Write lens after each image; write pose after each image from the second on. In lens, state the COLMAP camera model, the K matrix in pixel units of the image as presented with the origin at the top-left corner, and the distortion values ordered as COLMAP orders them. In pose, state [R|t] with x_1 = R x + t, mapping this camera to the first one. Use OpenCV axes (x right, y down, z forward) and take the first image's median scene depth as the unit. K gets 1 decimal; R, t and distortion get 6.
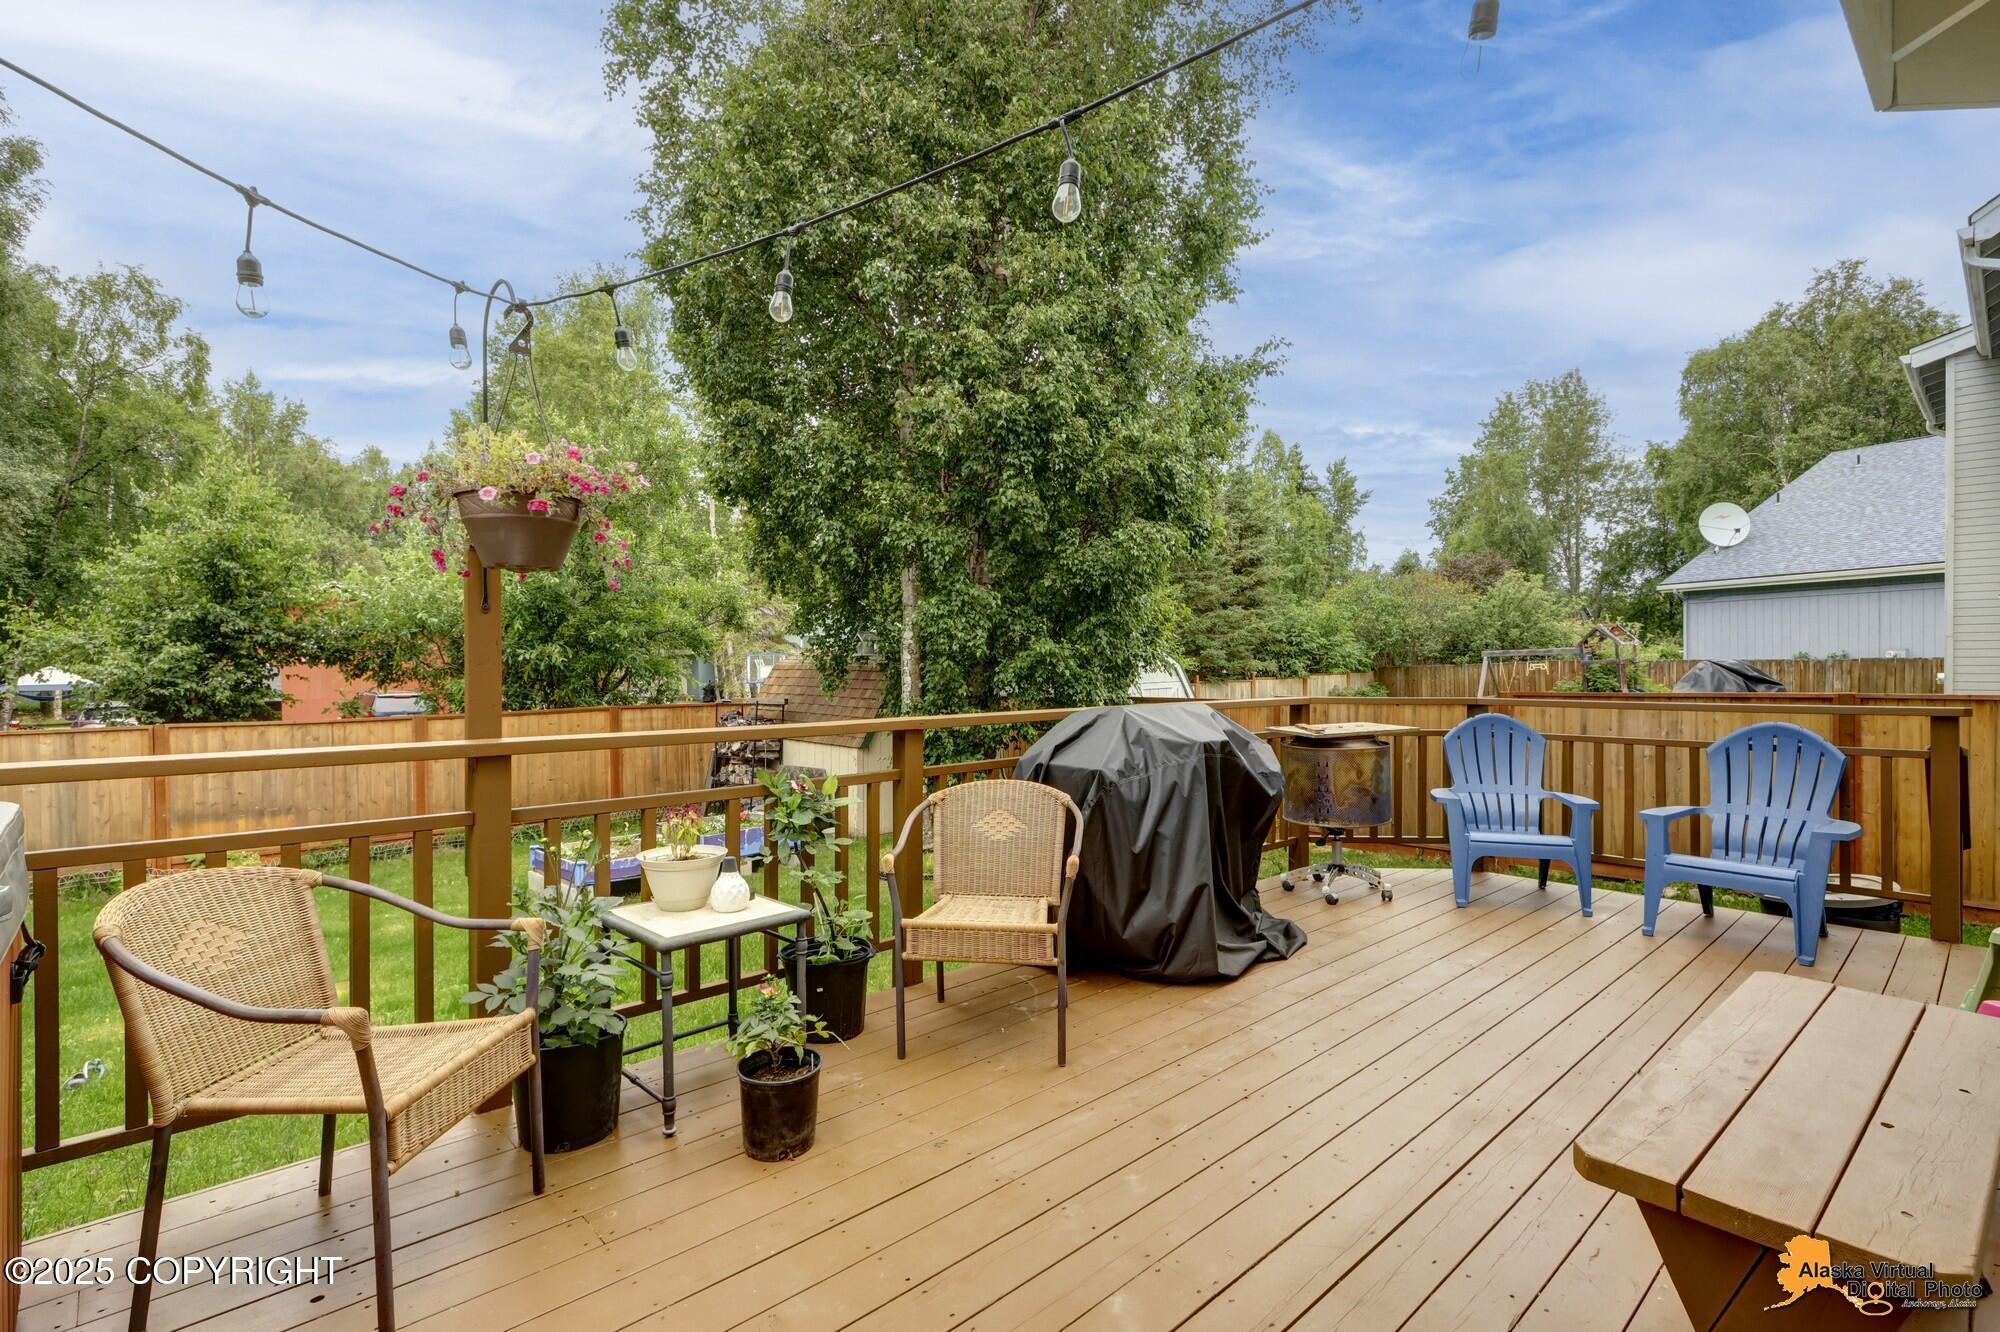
lens RADIAL K [[935.3, 0, 1000.5], [0, 935.3, 665.3], [0, 0, 1]] dist [0.000146, -0.003585]
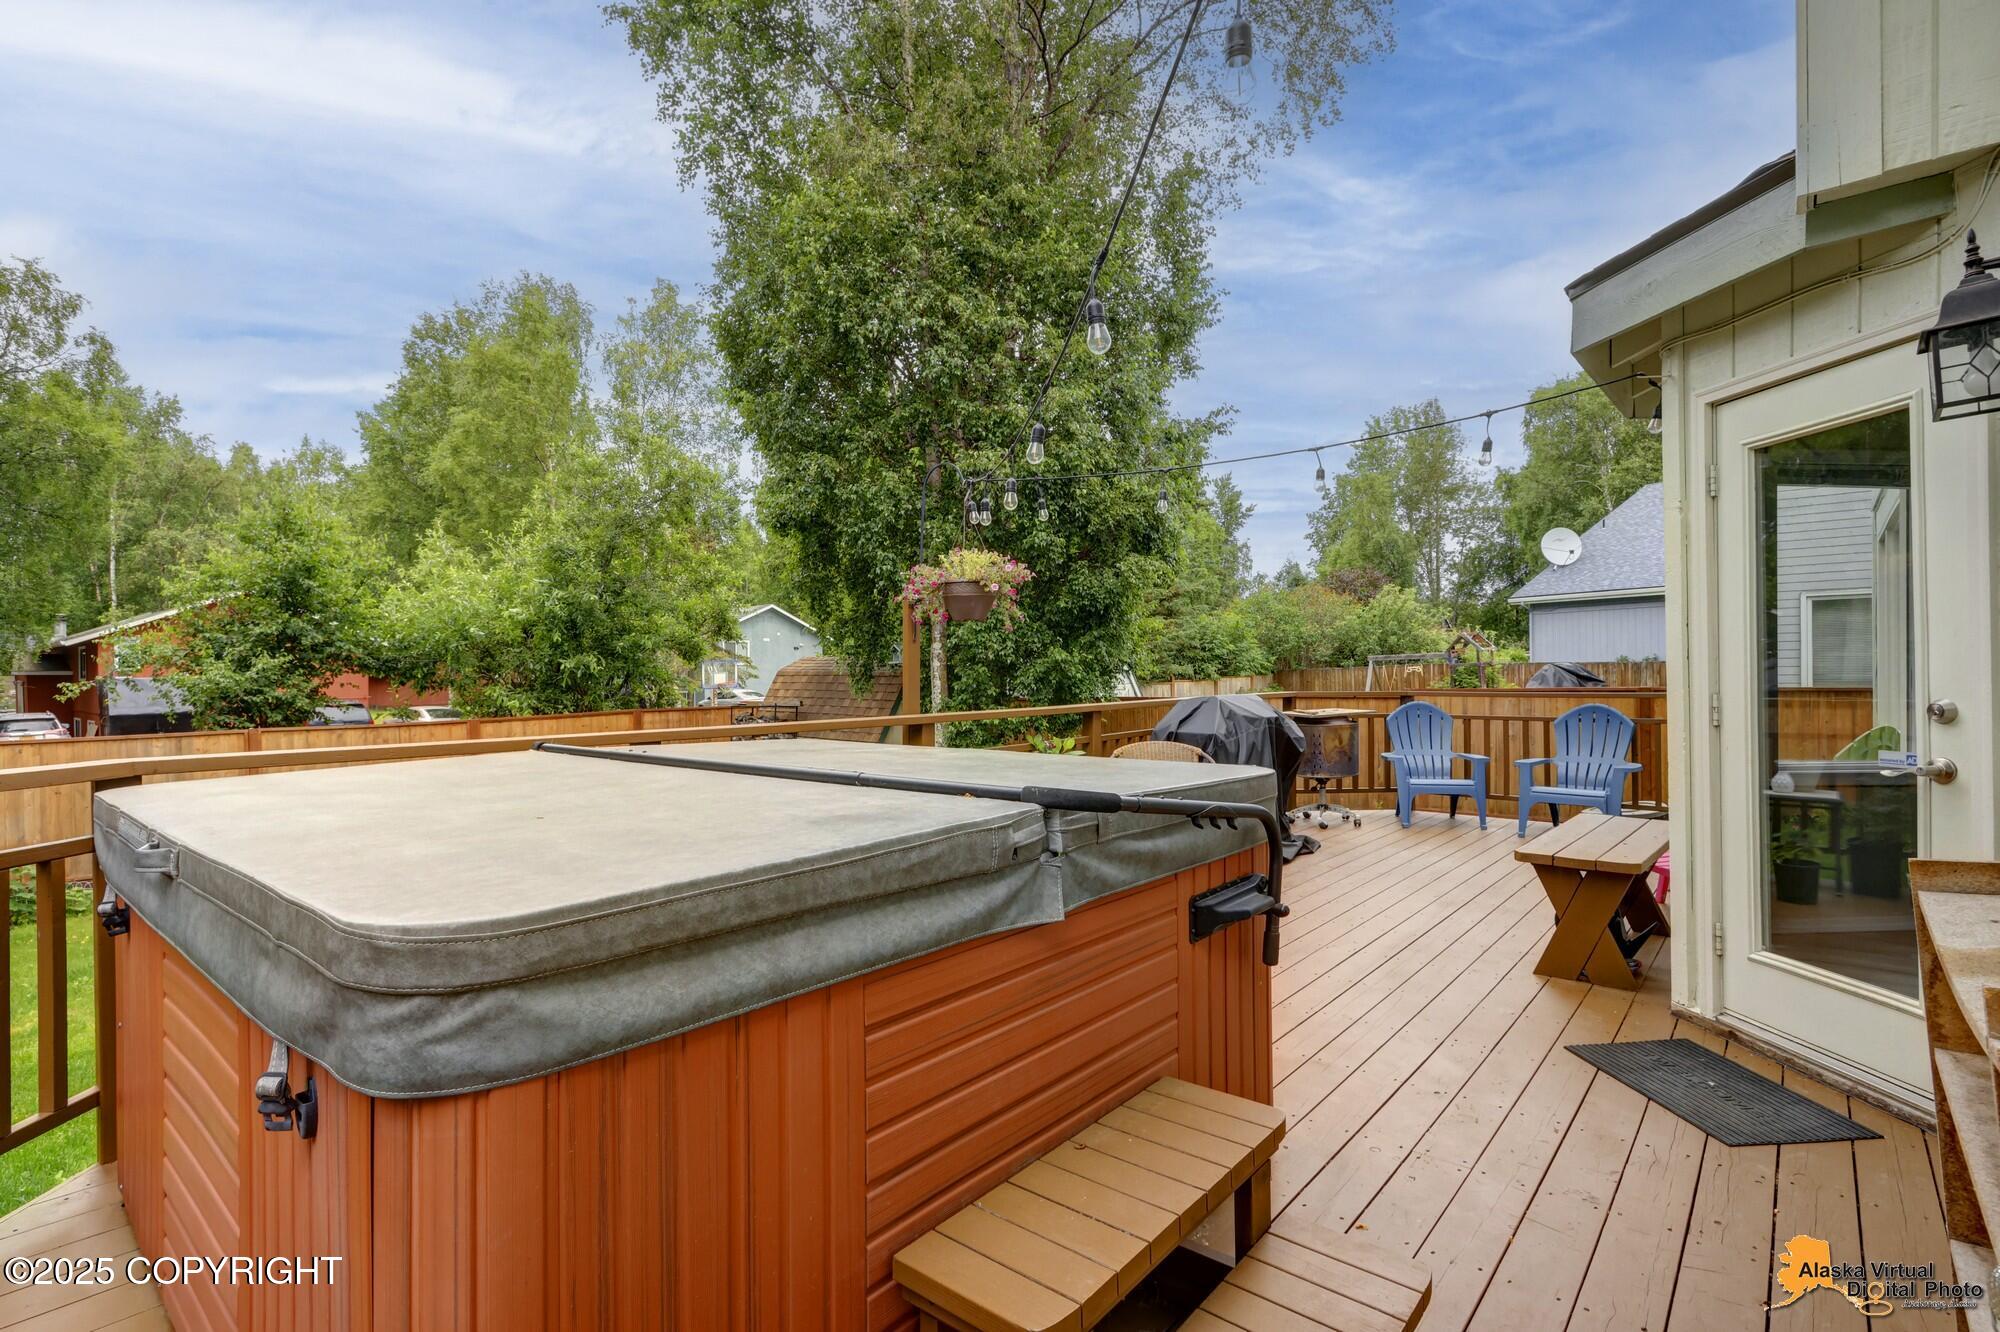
lens RADIAL K [[935.3, 0, 997.9], [0, 935.3, 665.0], [0, 0, 1]] dist [0.000146, -0.003585]
pose [[0.993219, -0.004938, 0.116151, -0.148125], [0.005569, 0.999971, -0.005102, -0.000831], [-0.116122, 0.005714, 0.993218, -0.189115]]
